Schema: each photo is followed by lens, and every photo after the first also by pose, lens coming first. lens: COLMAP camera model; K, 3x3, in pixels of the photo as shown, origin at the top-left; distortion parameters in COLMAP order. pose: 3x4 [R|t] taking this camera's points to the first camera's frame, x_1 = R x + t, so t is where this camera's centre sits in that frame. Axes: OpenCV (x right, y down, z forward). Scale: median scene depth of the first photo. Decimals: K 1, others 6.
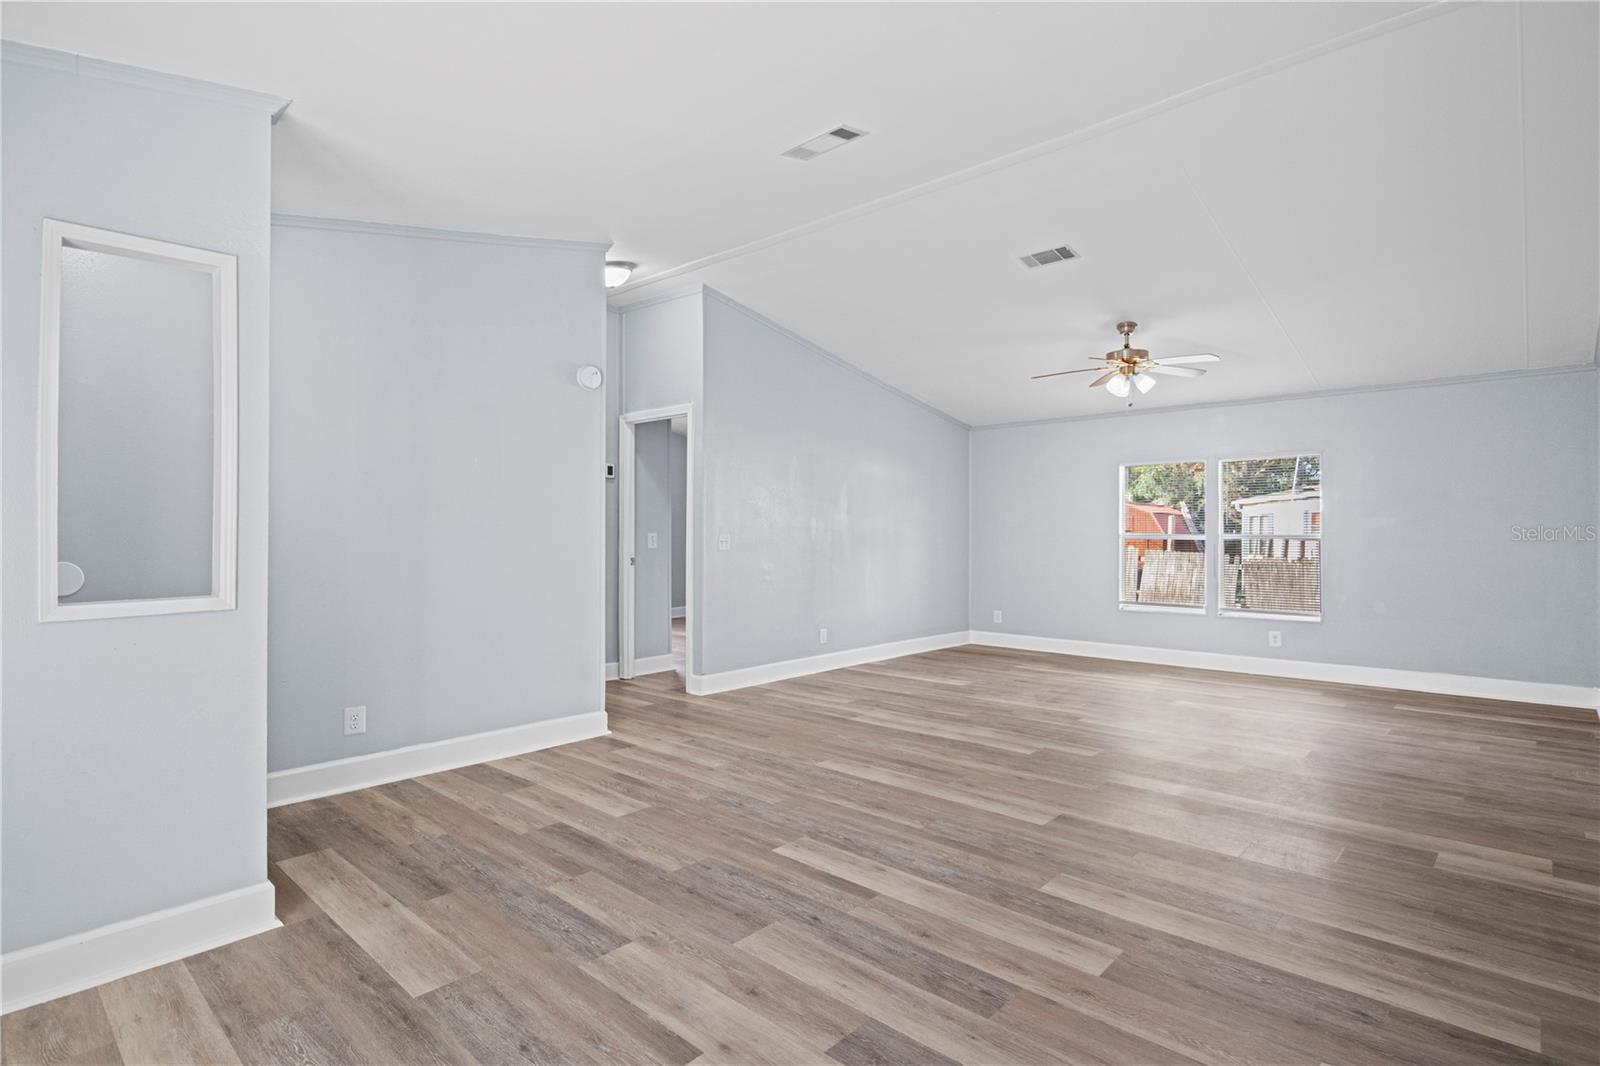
lens RADIAL K [[799.3, 0, 809.0], [0, 799.3, 534.2], [0, 0, 1]] dist [-0.008470, 0.000012]
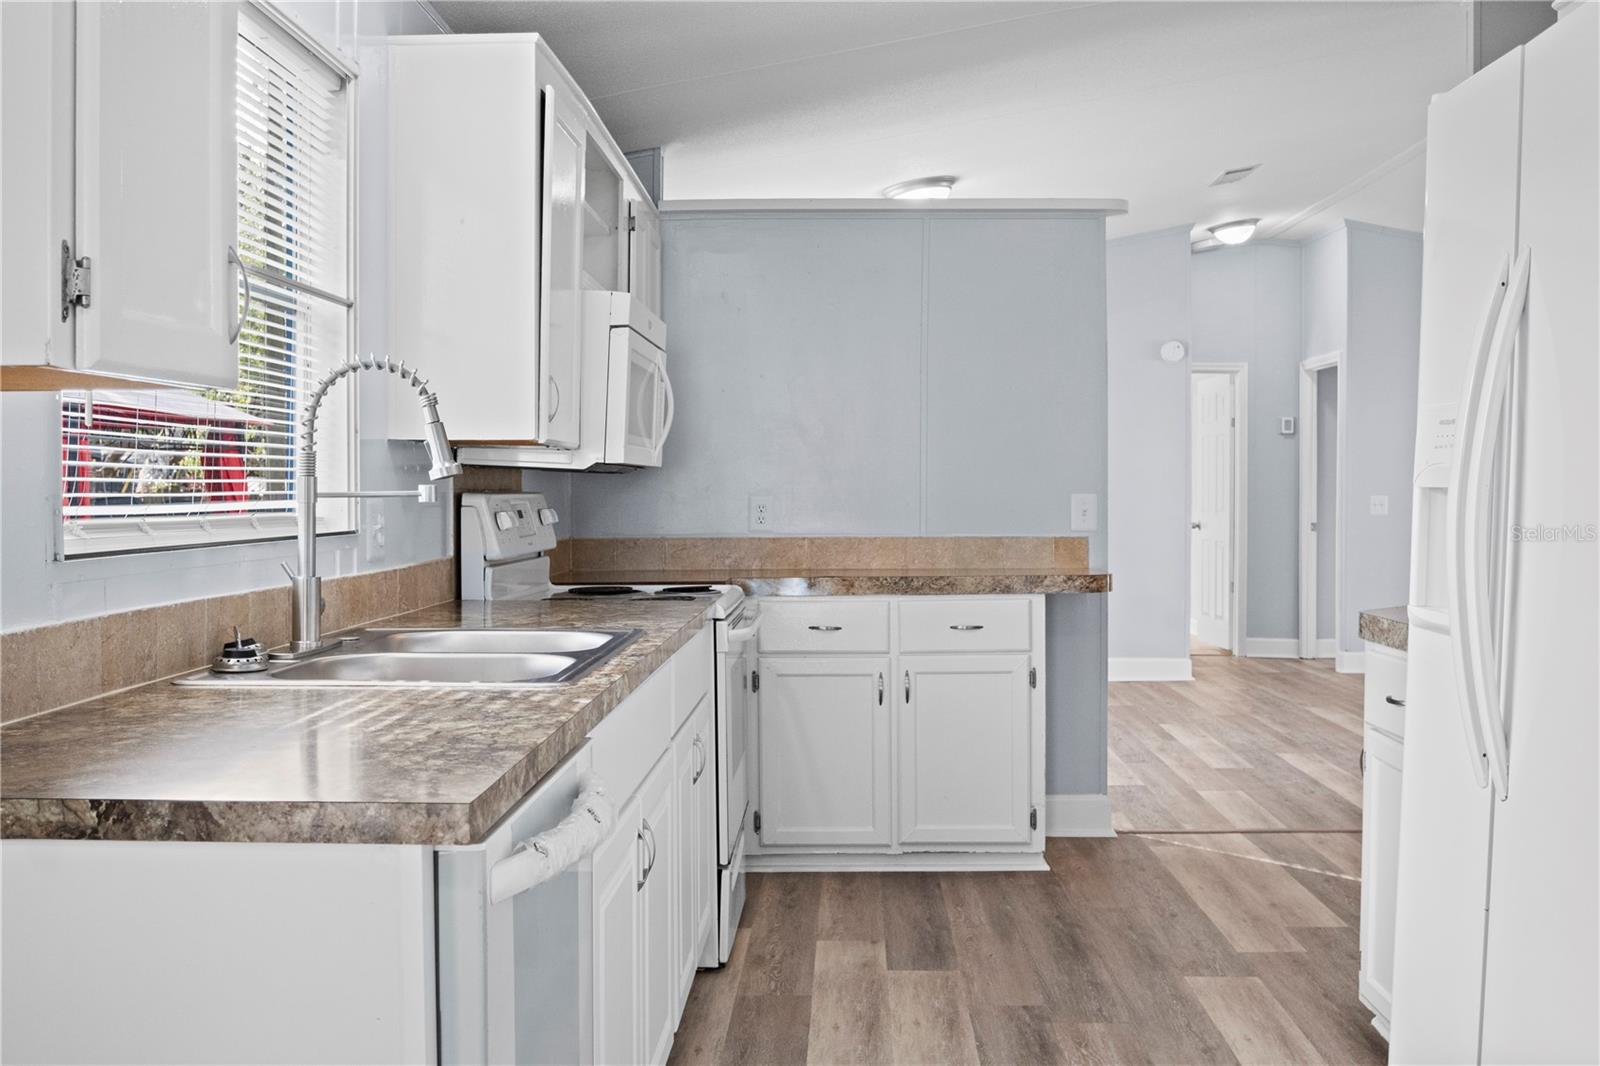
lens RADIAL K [[1581.1, 0, 812.4], [0, 1581.1, 527.5], [0, 0, 1]] dist [-0.072596, 0.000000]
pose [[0.651180, 0.019294, -0.758678, 1.420336], [-0.005879, 0.999775, 0.020380, 0.007312], [0.758901, -0.008811, 0.651147, -1.064336]]
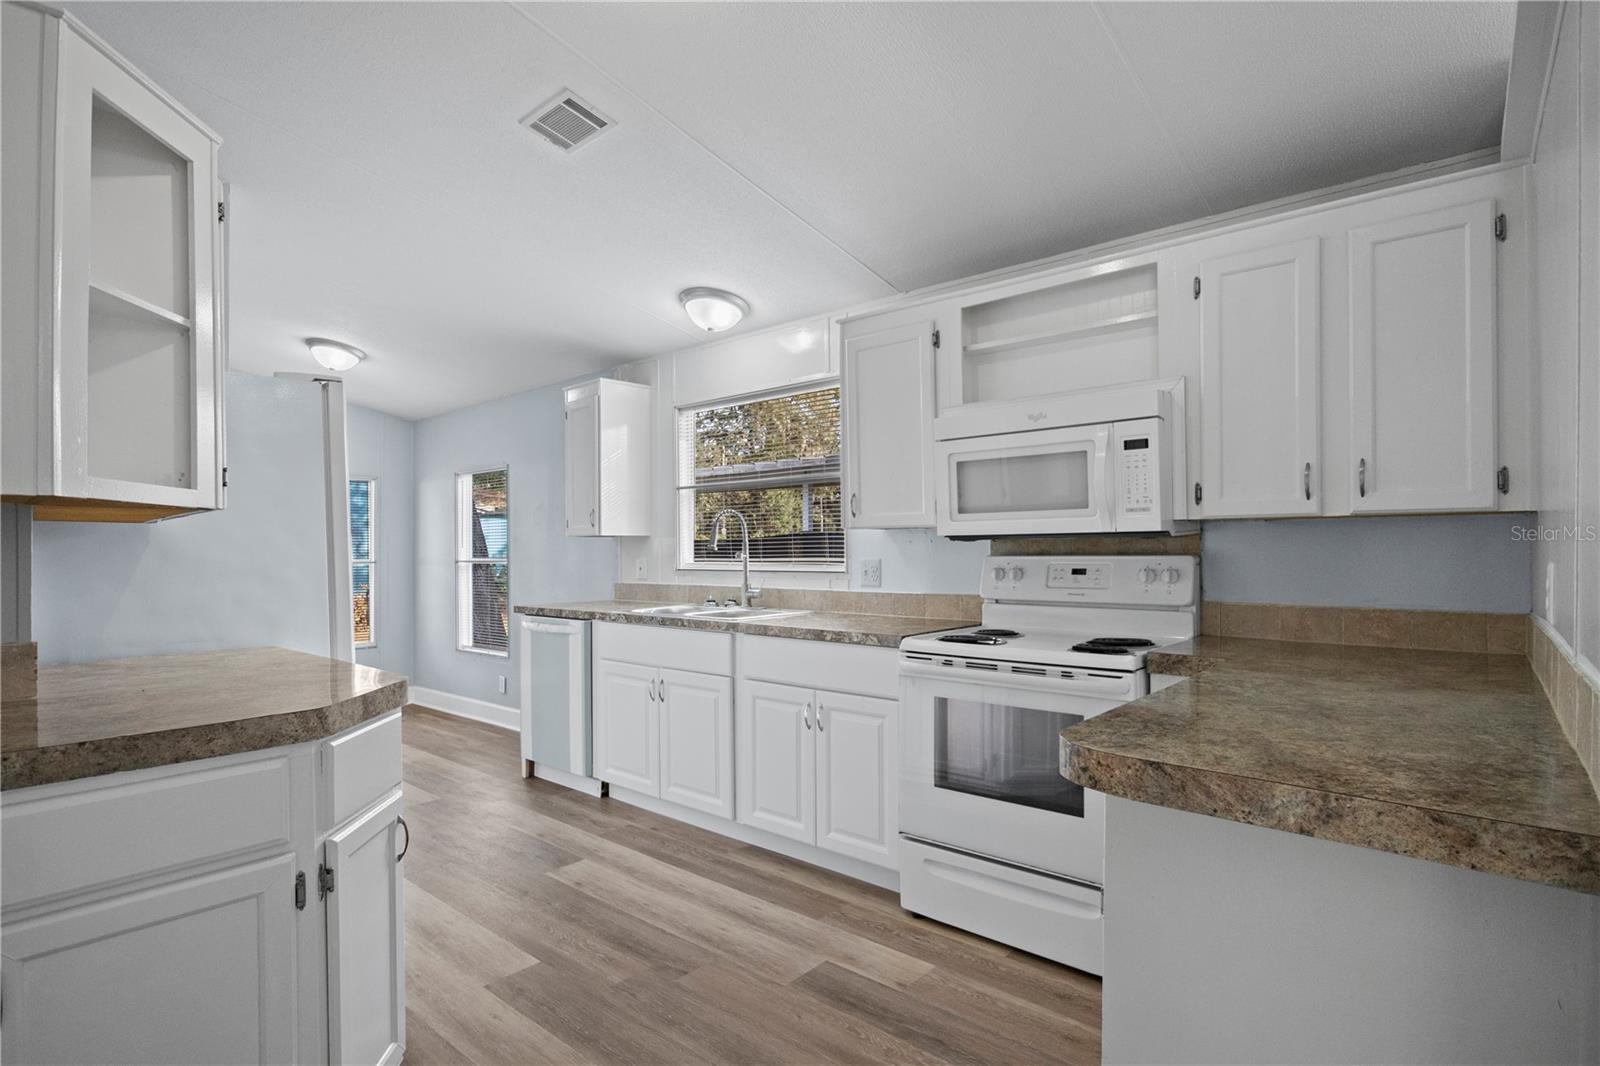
lens RADIAL K [[799.3, 0, 798.5], [0, 799.3, 547.2], [0, 0, 1]] dist [-0.008470, 0.000012]
pose [[-0.999838, 0.004643, -0.017393, 0.613760], [0.004605, 0.999987, 0.002228, -0.005632], [0.017403, 0.002147, -0.999846, 0.433291]]
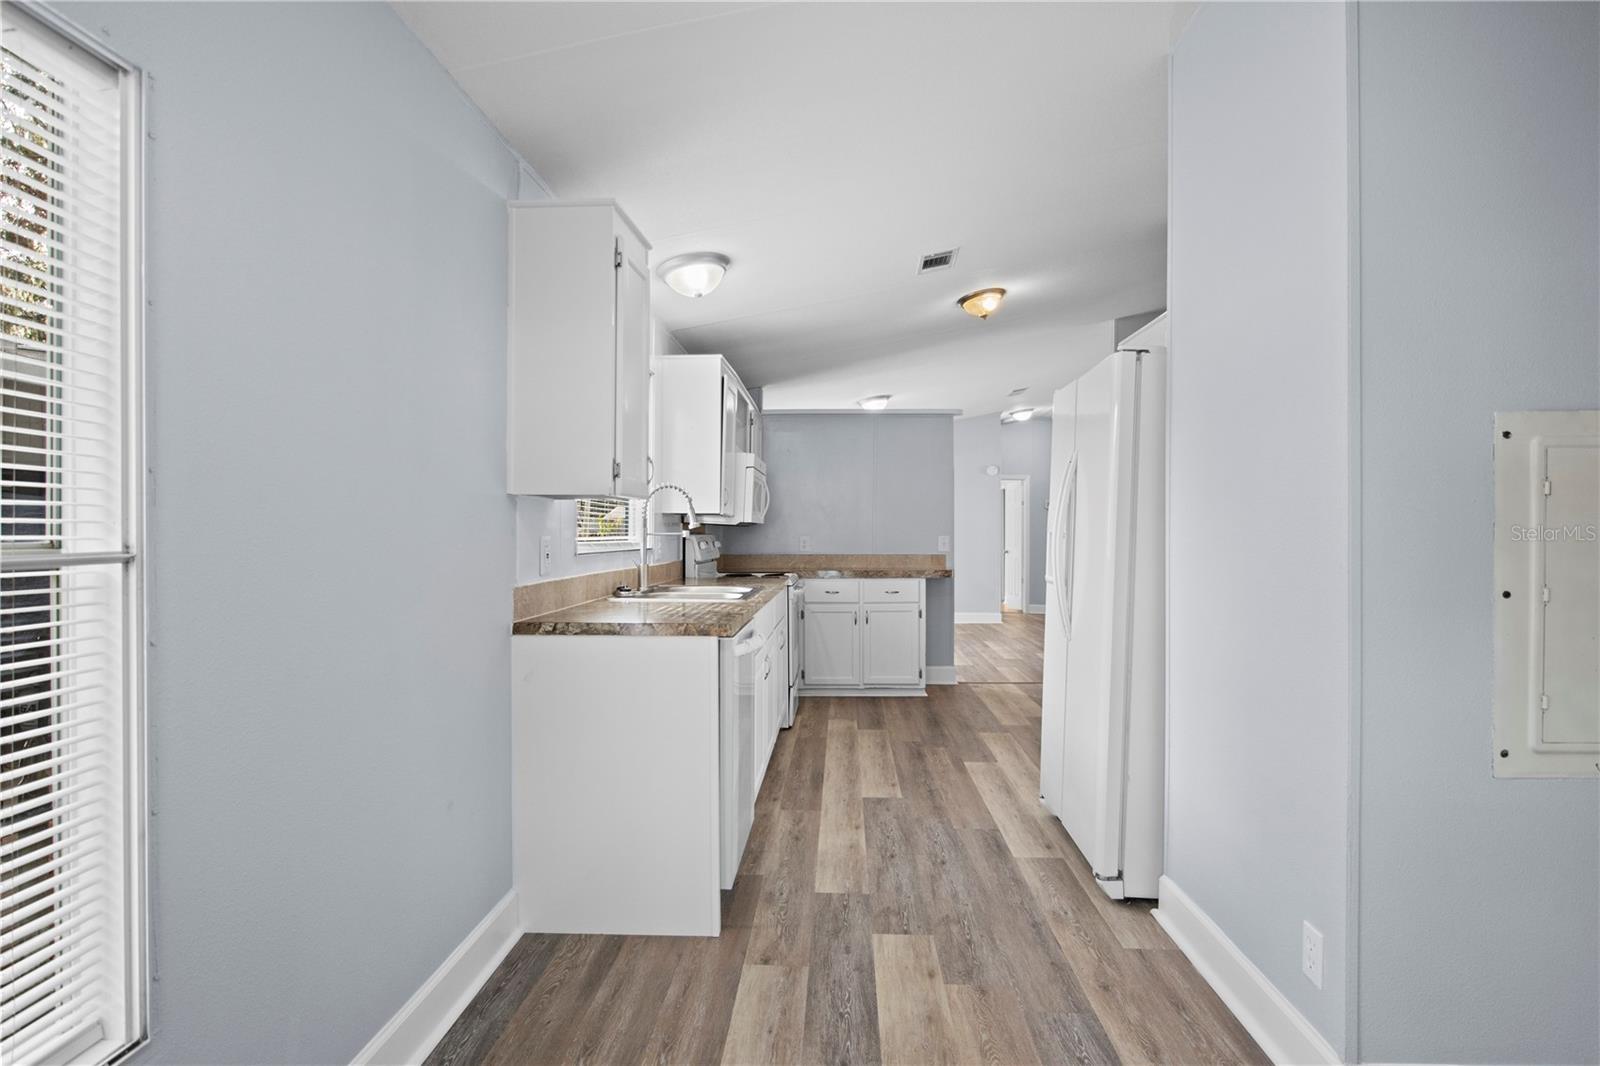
lens RADIAL K [[799.3, 0, 810.6], [0, 799.3, 537.3], [0, 0, 1]] dist [-0.008470, 0.000012]
pose [[0.639116, 0.006061, -0.769086, 1.639389], [-0.009323, 0.999957, 0.000133, 0.010589], [0.769054, 0.007085, 0.639145, -1.263087]]
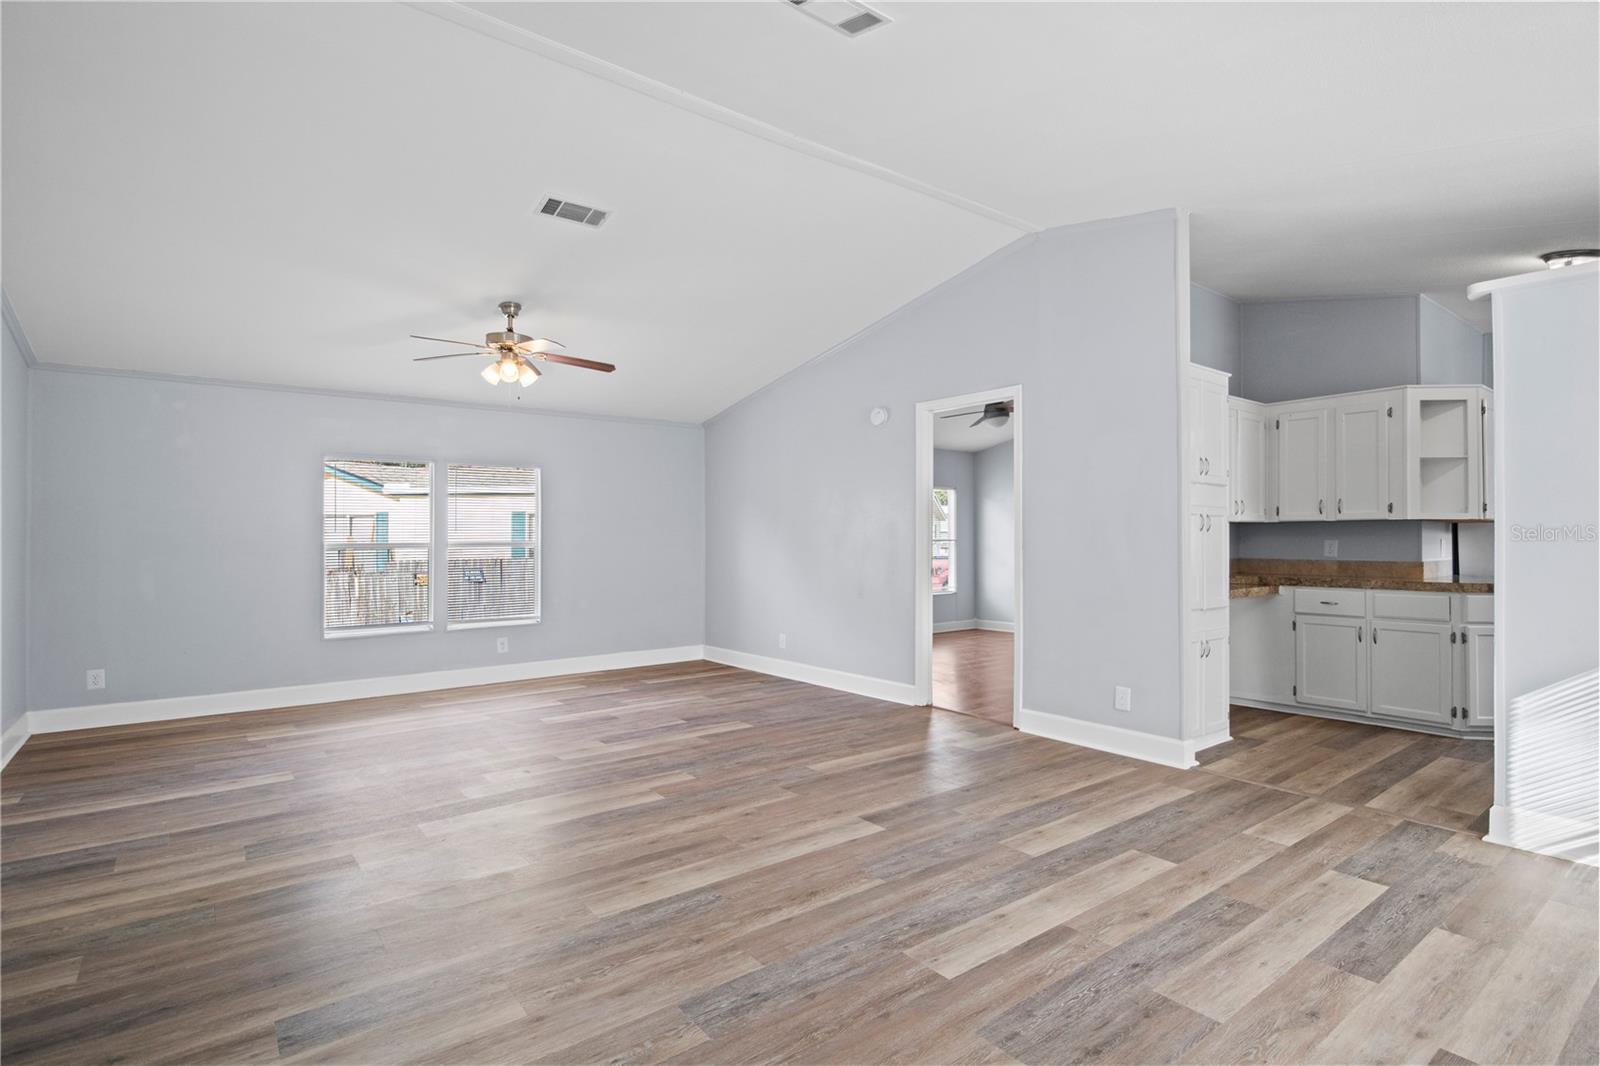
lens RADIAL K [[799.3, 0, 805.3], [0, 799.3, 533.8], [0, 0, 1]] dist [-0.008470, 0.000012]
pose [[0.168288, 0.003356, 0.985732, -0.699672], [0.007225, 0.999963, -0.004637, -0.006761], [-0.985711, 0.007902, 0.168258, 0.892698]]
